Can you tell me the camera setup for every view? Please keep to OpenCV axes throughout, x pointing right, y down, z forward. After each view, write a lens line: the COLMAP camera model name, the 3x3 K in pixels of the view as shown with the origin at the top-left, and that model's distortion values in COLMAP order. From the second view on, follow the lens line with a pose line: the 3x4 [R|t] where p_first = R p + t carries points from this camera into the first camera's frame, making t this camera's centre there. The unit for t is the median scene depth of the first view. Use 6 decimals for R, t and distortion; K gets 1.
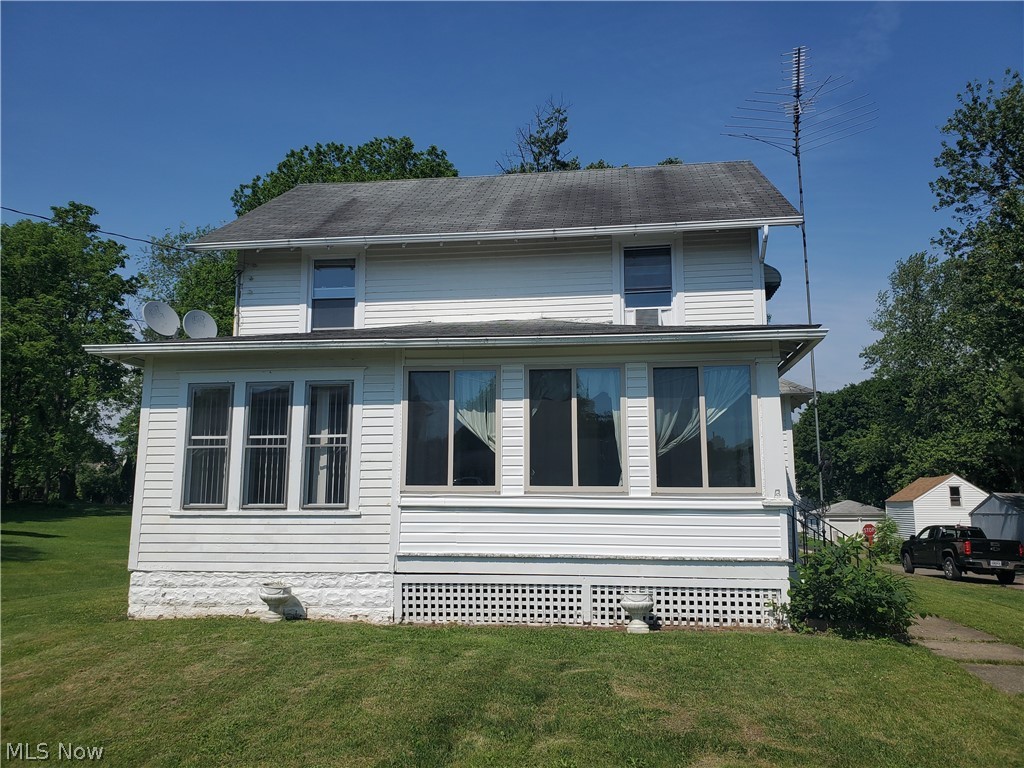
lens RADIAL K [[780.5, 0, 519.9], [0, 780.5, 382.6], [0, 0, 1]] dist [0.043259, -0.037739]
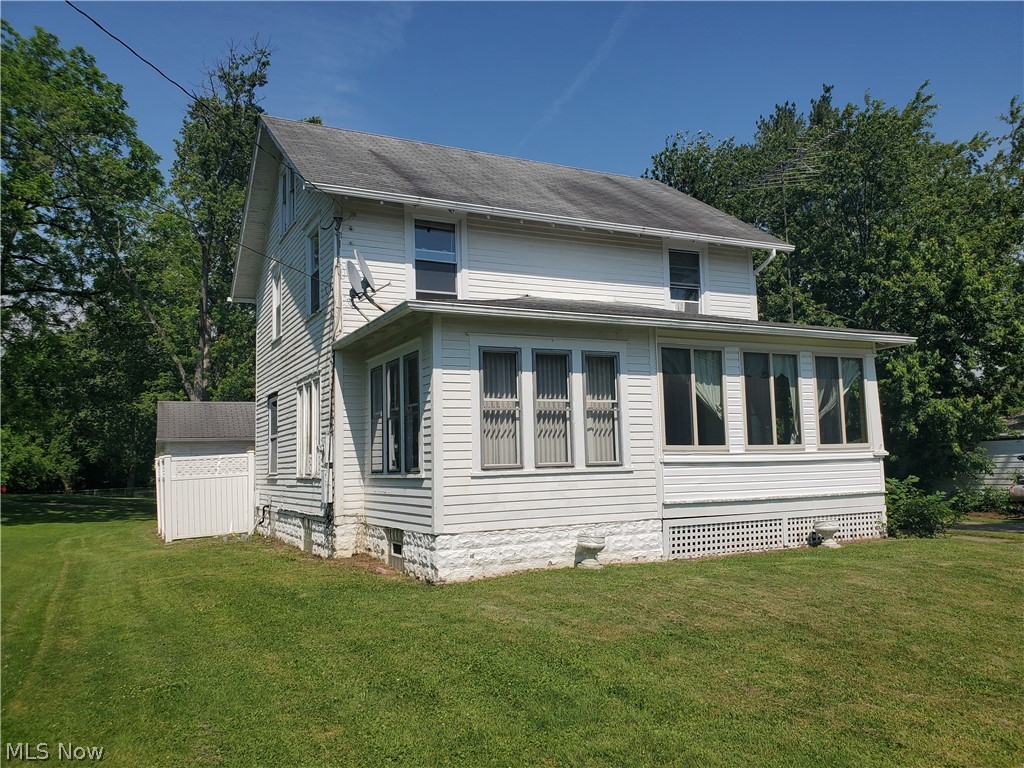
lens RADIAL K [[780.5, 0, 514.5], [0, 780.5, 377.8], [0, 0, 1]] dist [0.043259, -0.037739]
pose [[0.830210, 0.036263, 0.556270, -0.979848], [-0.058411, 0.998048, 0.022114, 0.017886], [-0.554382, -0.050852, 0.830707, 0.153122]]
